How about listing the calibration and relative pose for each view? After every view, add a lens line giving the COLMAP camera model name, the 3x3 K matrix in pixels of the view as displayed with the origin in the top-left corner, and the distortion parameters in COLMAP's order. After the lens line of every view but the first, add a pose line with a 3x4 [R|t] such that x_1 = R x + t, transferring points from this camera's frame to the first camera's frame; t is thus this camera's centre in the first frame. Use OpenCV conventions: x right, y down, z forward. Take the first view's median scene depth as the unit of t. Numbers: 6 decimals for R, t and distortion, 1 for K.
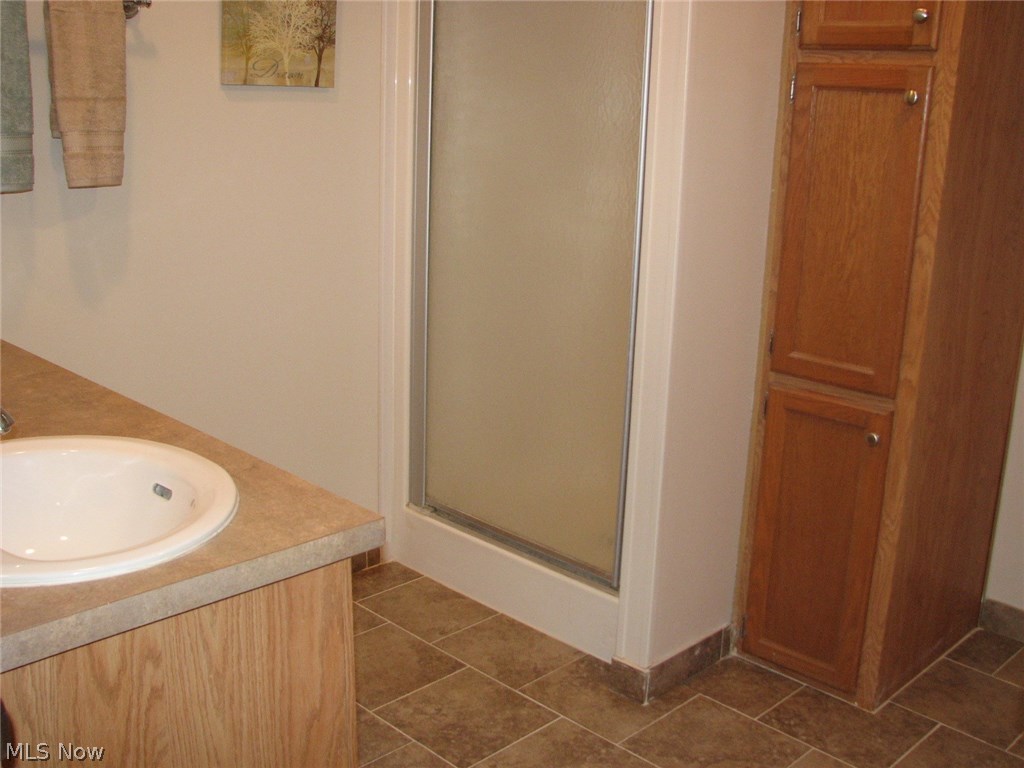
lens RADIAL K [[1102.8, 0, 510.2], [0, 1102.8, 386.8], [0, 0, 1]] dist [-0.209614, 0.306514]
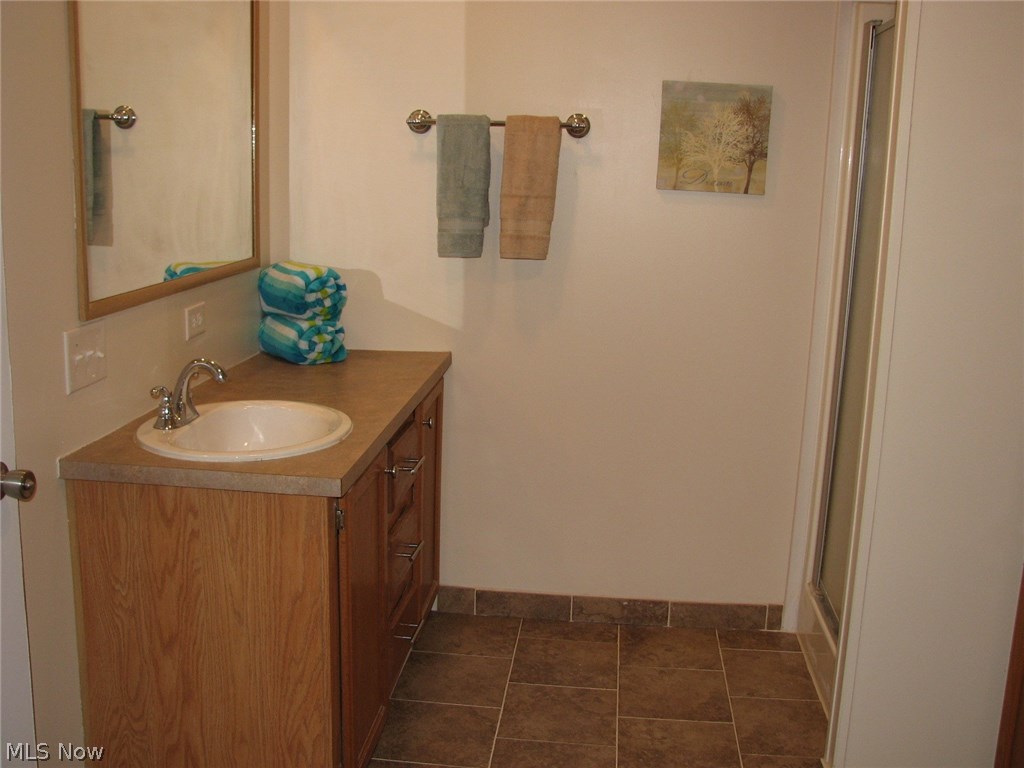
lens RADIAL K [[1102.8, 0, 510.2], [0, 1102.8, 386.8], [0, 0, 1]] dist [-0.209614, 0.306514]
pose [[0.634478, 0.150810, -0.758086, 0.606382], [-0.214466, 0.976620, 0.014788, -0.040081], [0.742592, 0.153201, 0.651987, 0.087909]]
